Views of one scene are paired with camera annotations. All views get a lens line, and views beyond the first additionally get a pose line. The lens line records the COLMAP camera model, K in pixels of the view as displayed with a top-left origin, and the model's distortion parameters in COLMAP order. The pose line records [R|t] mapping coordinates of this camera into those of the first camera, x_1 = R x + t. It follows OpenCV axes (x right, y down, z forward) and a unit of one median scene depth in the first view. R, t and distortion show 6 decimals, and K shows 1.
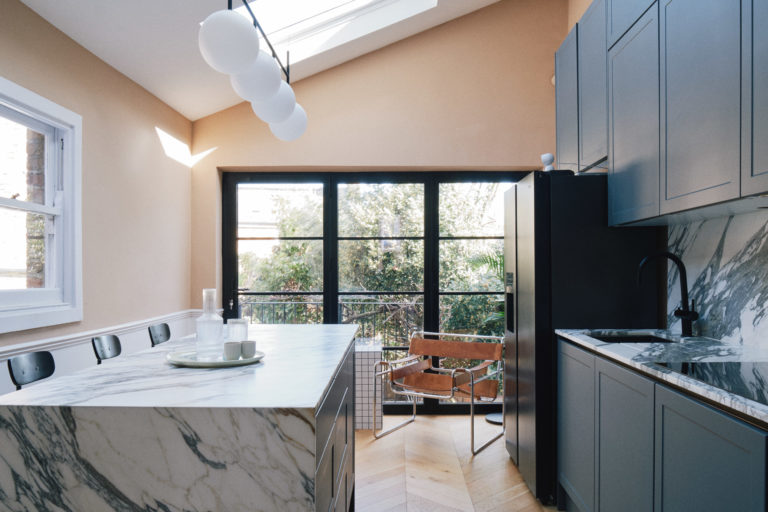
lens RADIAL K [[575.9, 0, 381.5], [0, 575.9, 265.2], [0, 0, 1]] dist [0.004869, 0.001841]
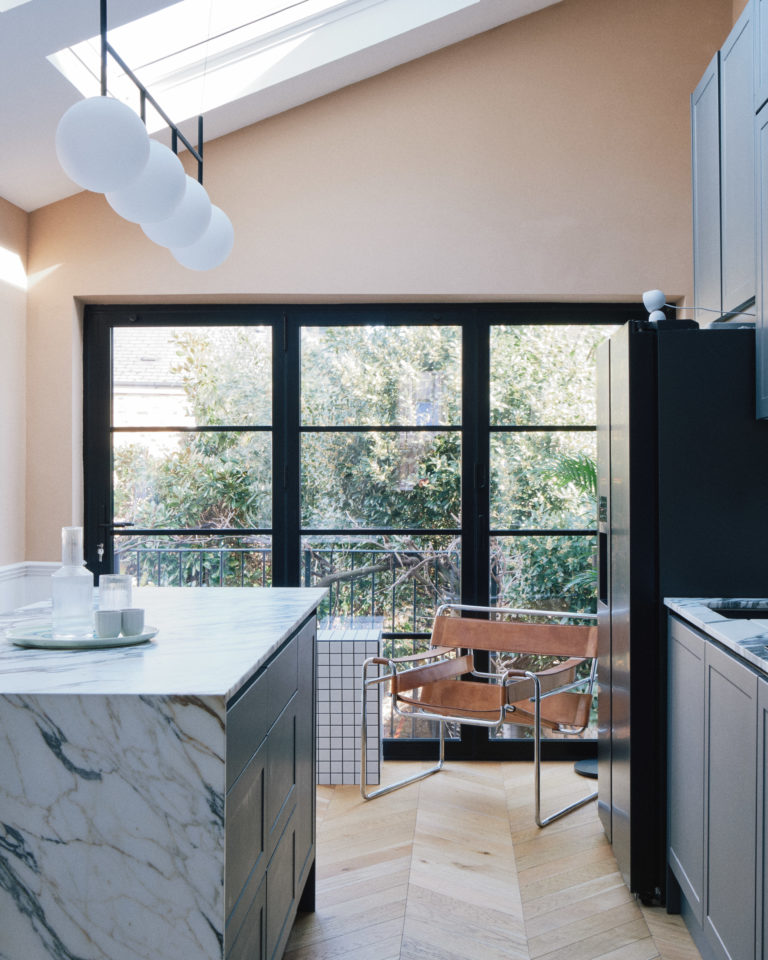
lens RADIAL K [[1229.8, 0, 384.0], [0, 1229.8, 480.0], [0, 0, 1]] dist [0.045366, 0.086880]
pose [[0.999666, 0.001752, -0.025771, 0.046706], [-0.001544, 0.999966, 0.008062, -0.013185], [0.025784, -0.008020, 0.999635, -0.203452]]
